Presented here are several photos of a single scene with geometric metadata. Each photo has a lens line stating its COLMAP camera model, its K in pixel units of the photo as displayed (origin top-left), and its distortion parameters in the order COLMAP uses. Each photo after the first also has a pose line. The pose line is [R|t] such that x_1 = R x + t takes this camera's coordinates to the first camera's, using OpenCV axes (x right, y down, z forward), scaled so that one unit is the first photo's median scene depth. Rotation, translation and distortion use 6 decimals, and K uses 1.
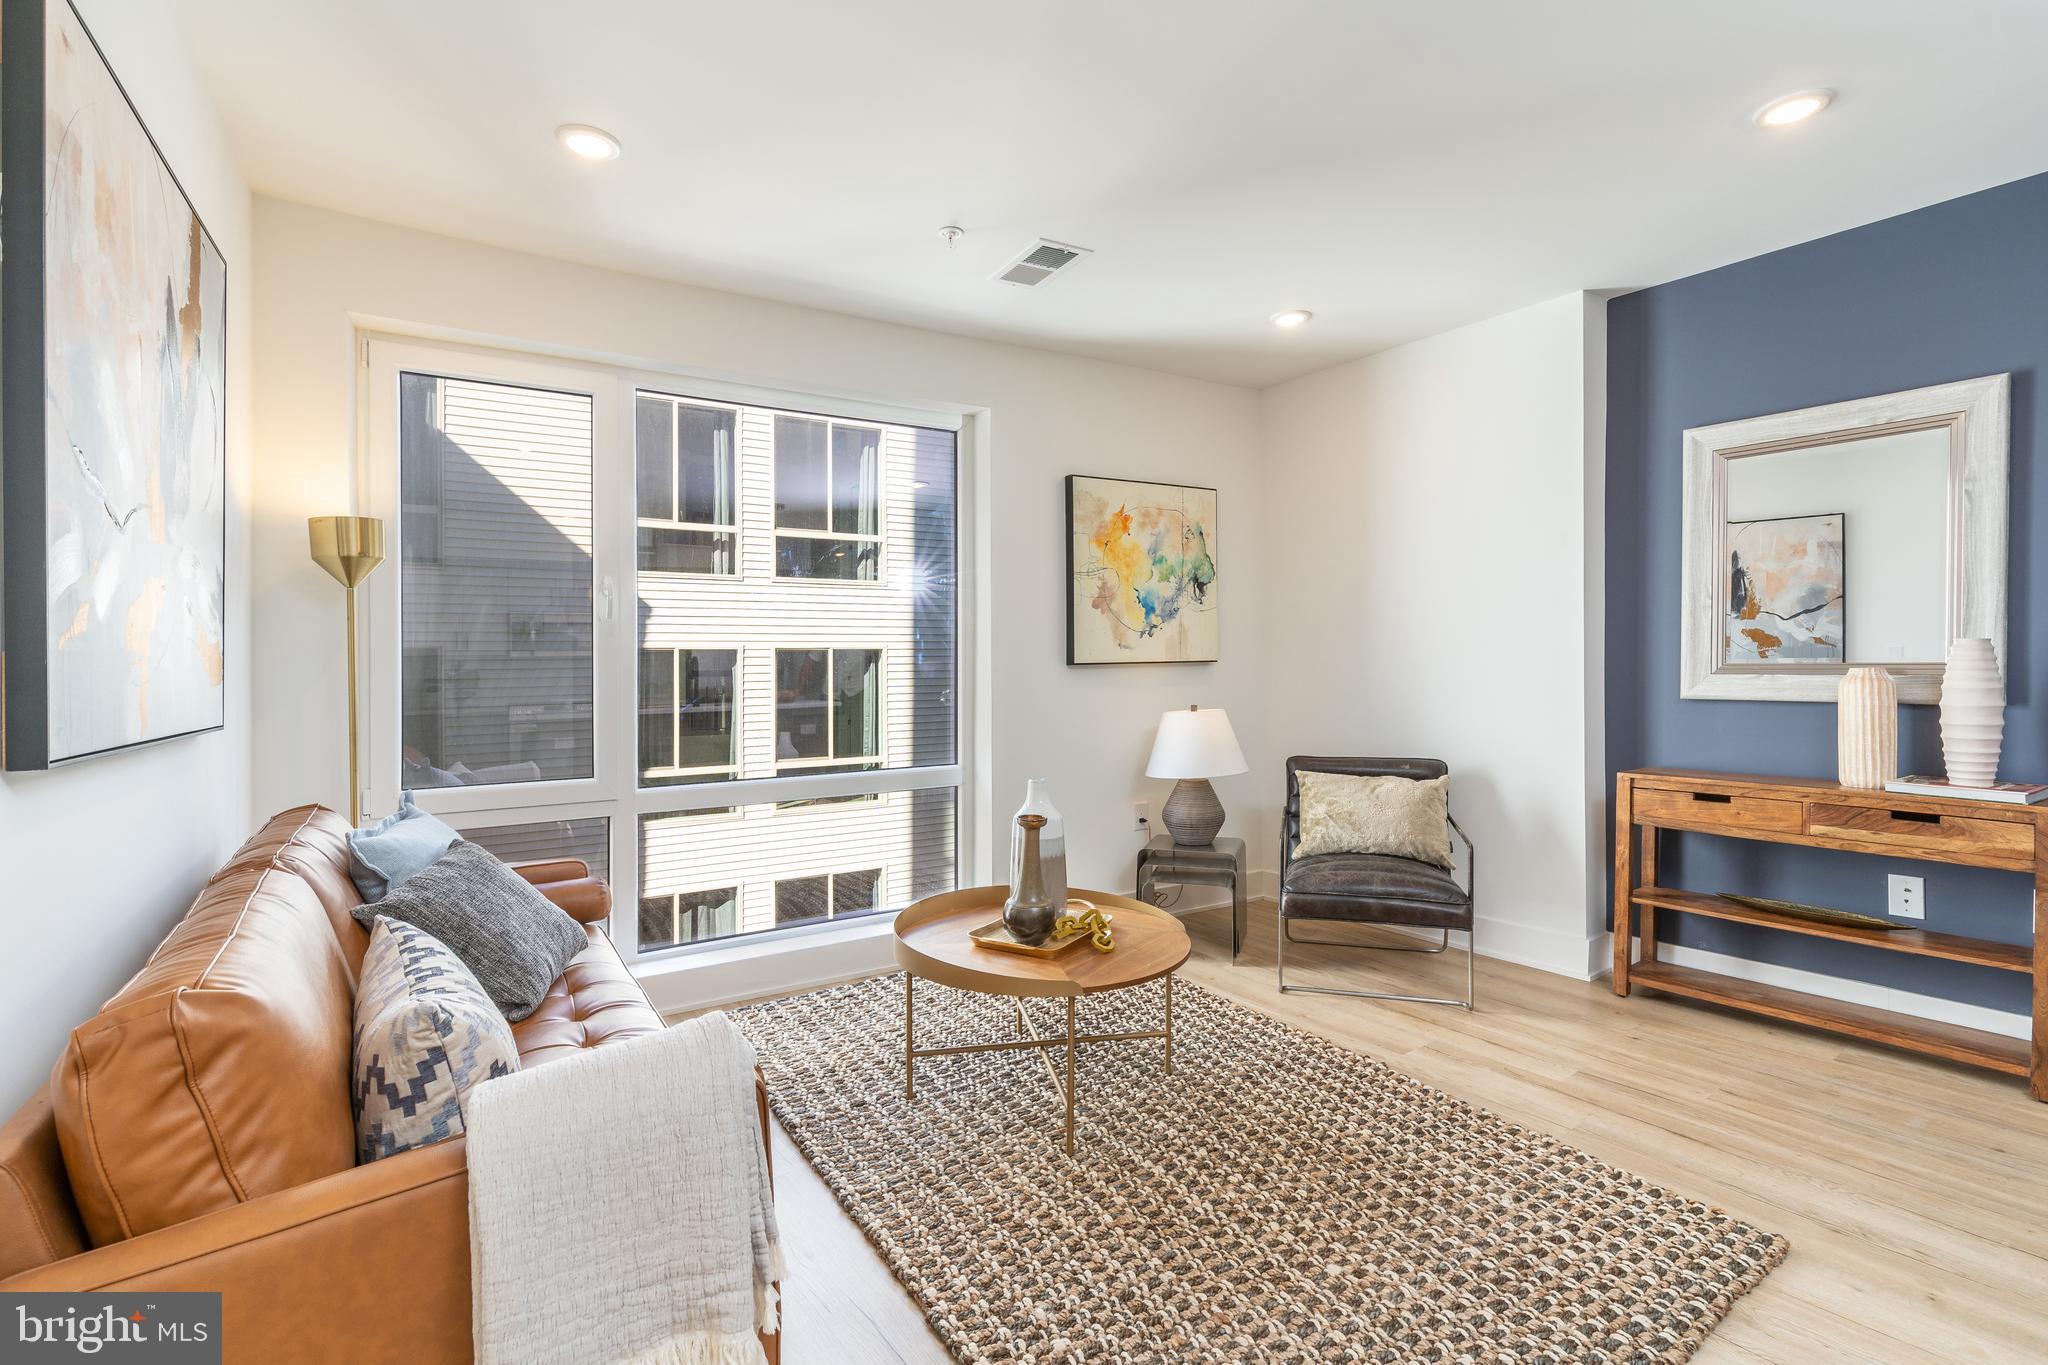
lens RADIAL K [[933.4, 0, 1030.8], [0, 933.4, 668.7], [0, 0, 1]] dist [0.010173, -0.003357]
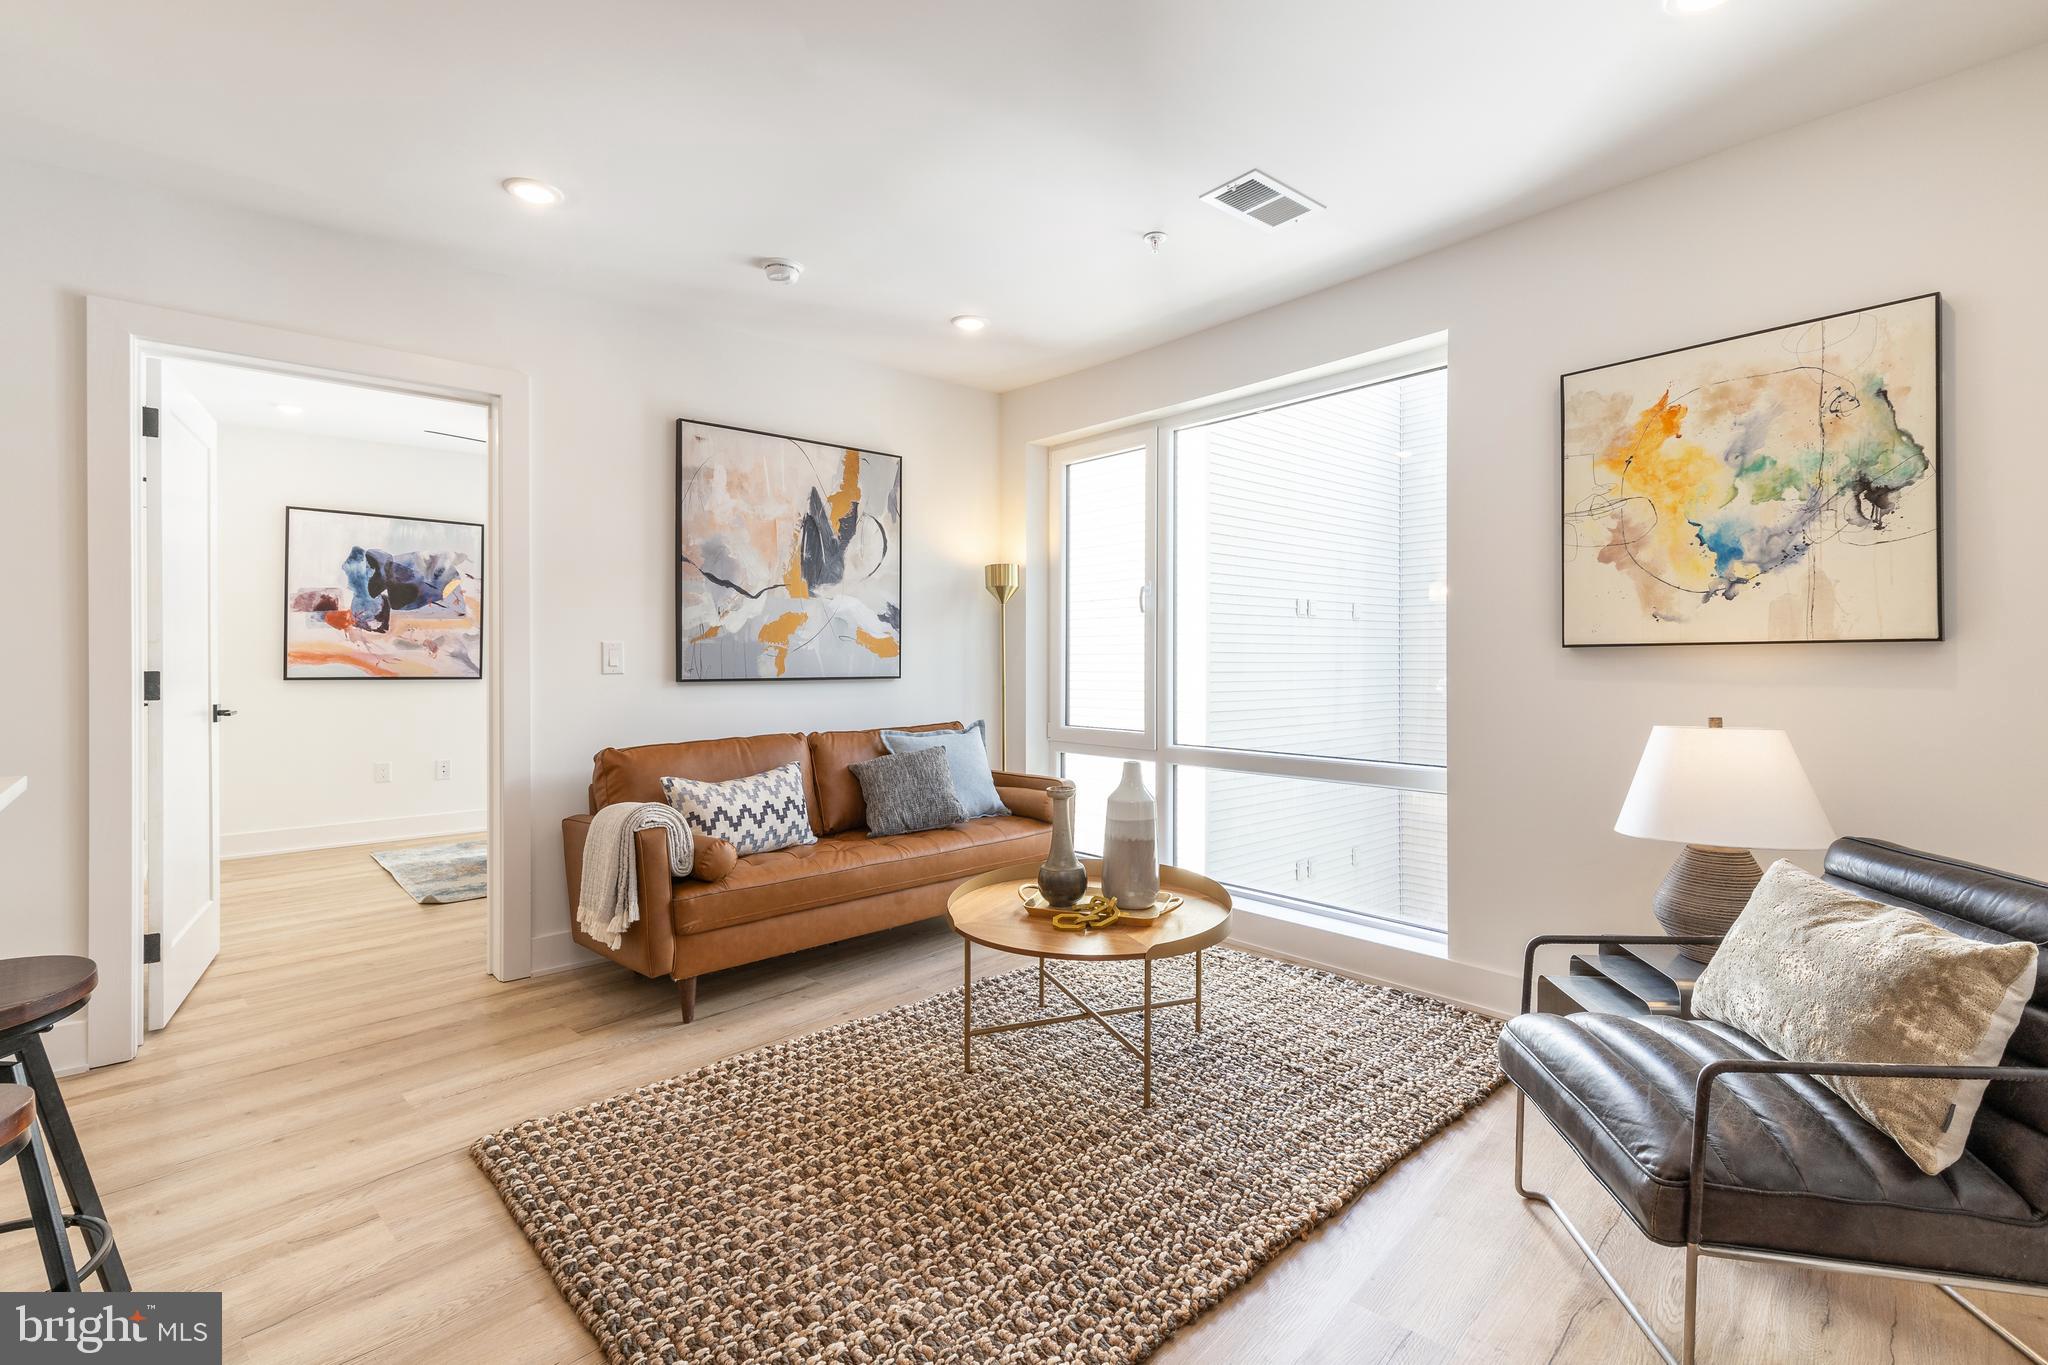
lens RADIAL K [[933.4, 0, 1032.3], [0, 933.4, 645.6], [0, 0, 1]] dist [0.010173, -0.003357]
pose [[0.182690, -0.000873, -0.983170, 1.013323], [-0.004066, 0.999990, -0.001643, -0.003455], [0.983162, 0.004297, 0.182685, 0.736049]]
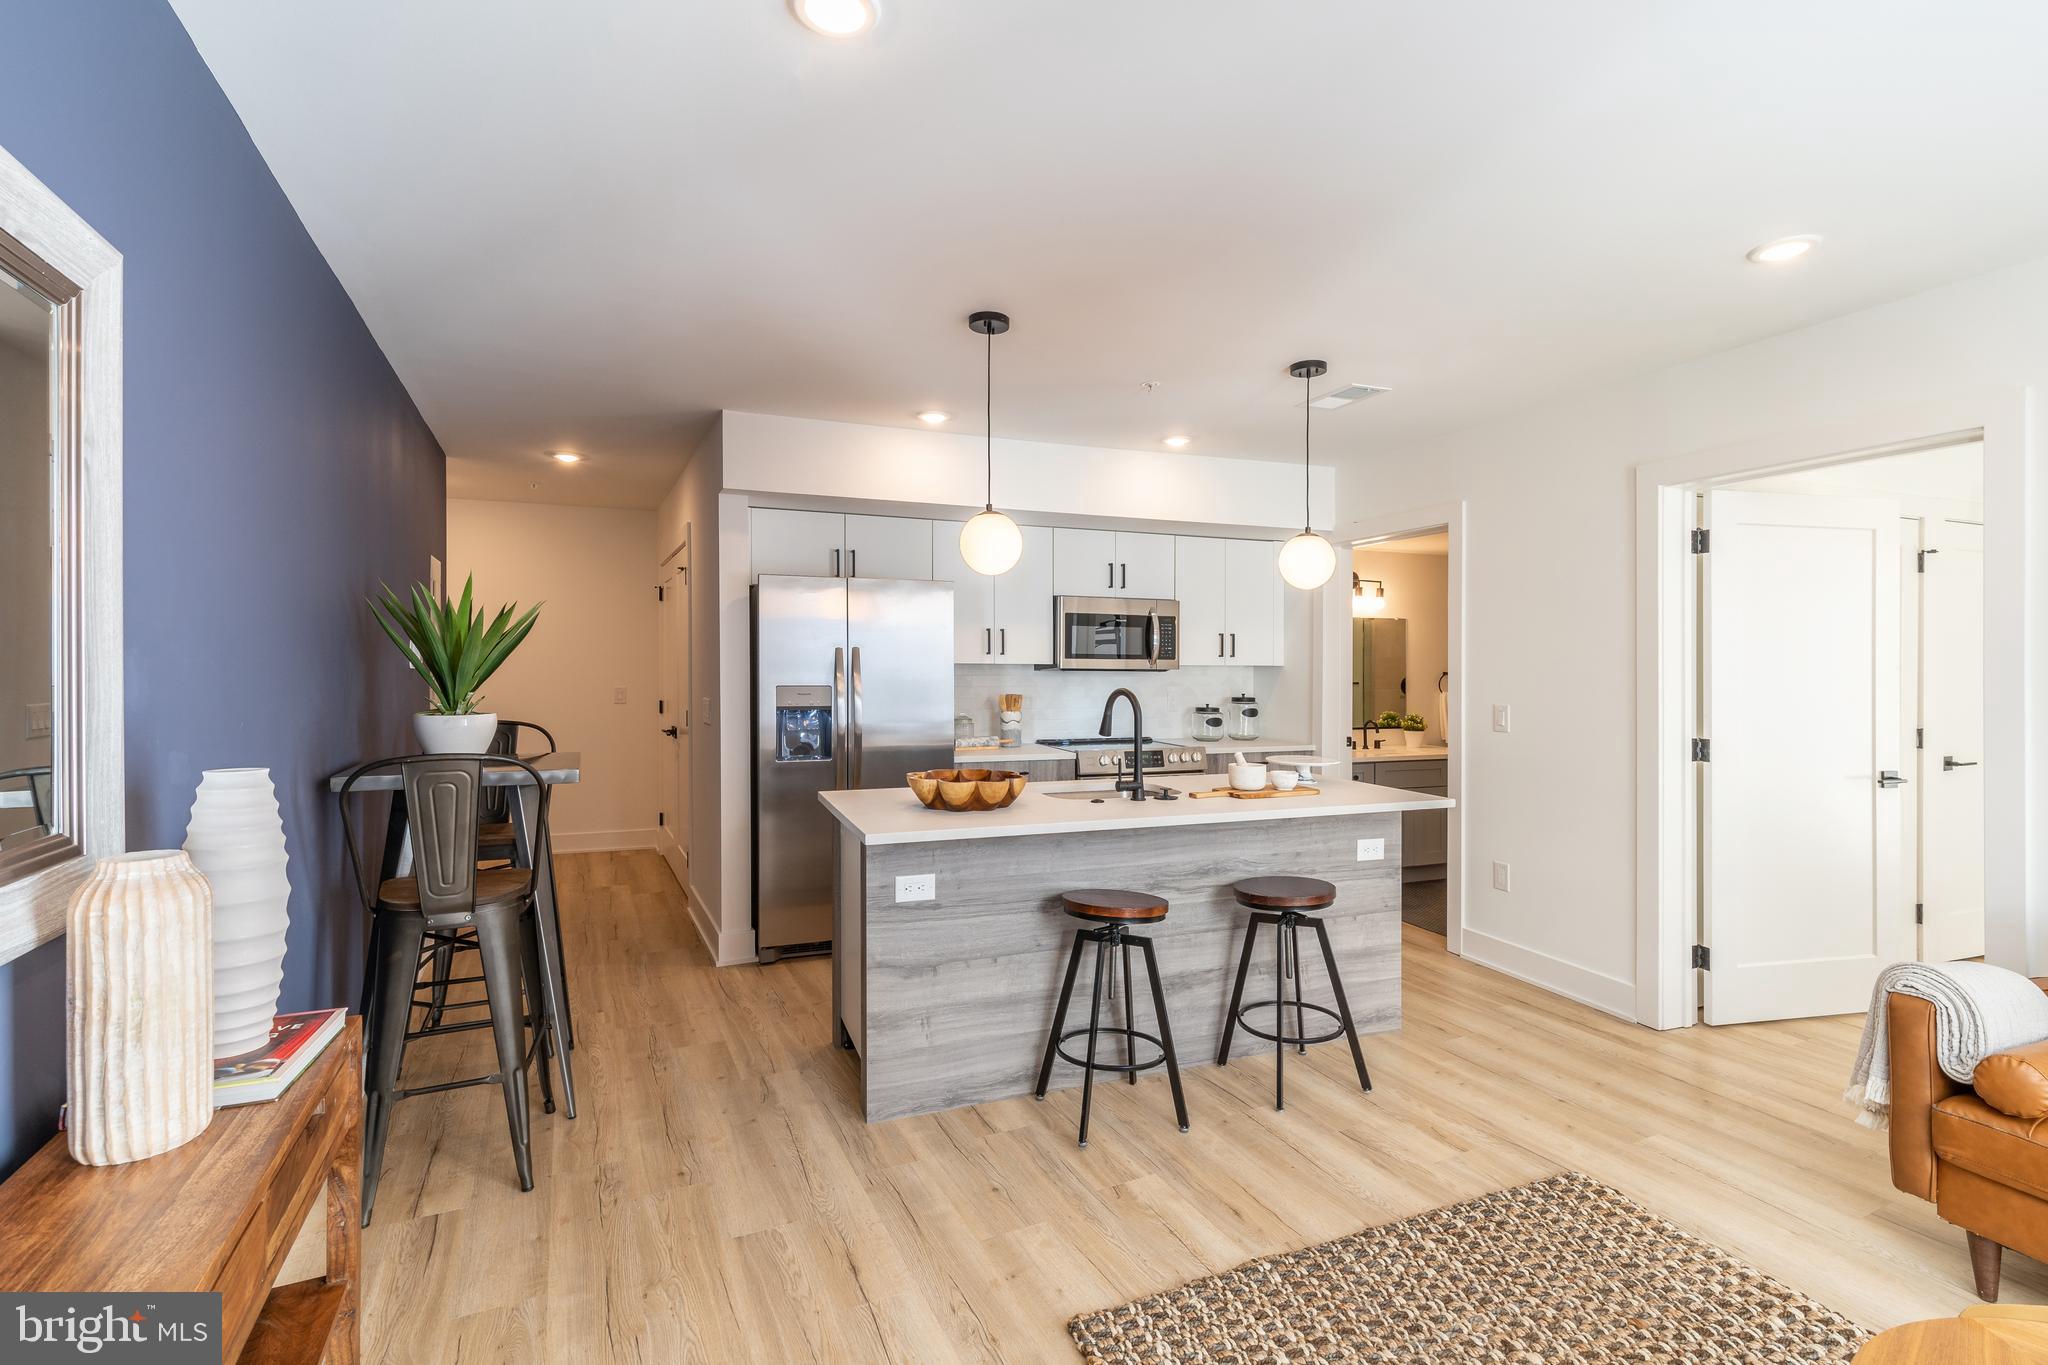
lens RADIAL K [[933.4, 0, 1019.7], [0, 933.4, 676.1], [0, 0, 1]] dist [0.010173, -0.003357]
pose [[-0.981806, 0.005269, 0.189816, 0.471629], [0.008097, 0.999867, 0.014128, -0.090770], [-0.189716, 0.015408, -0.981718, 1.456639]]
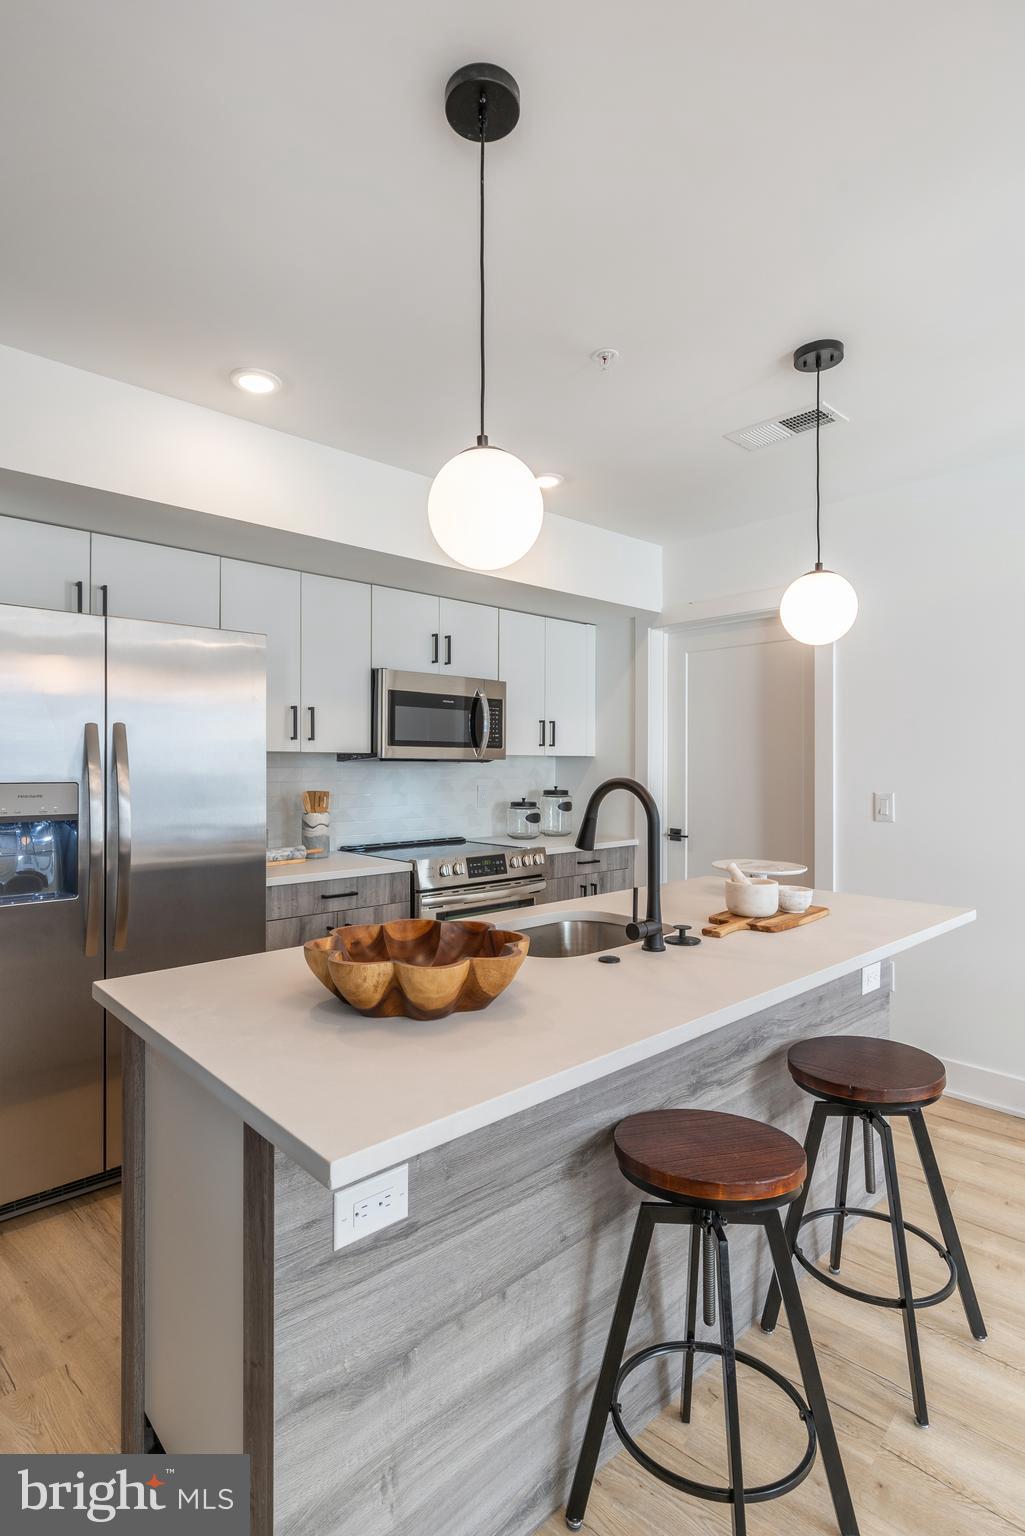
lens RADIAL K [[770.0, 0, 499.3], [0, 770.0, 768.7], [0, 0, 1]] dist [0.001974, 0.000670]
pose [[-0.982415, 0.011630, -0.186348, 0.811322], [0.009684, 0.999889, 0.011347, -0.072932], [0.186460, 0.009343, -0.982418, 0.831828]]
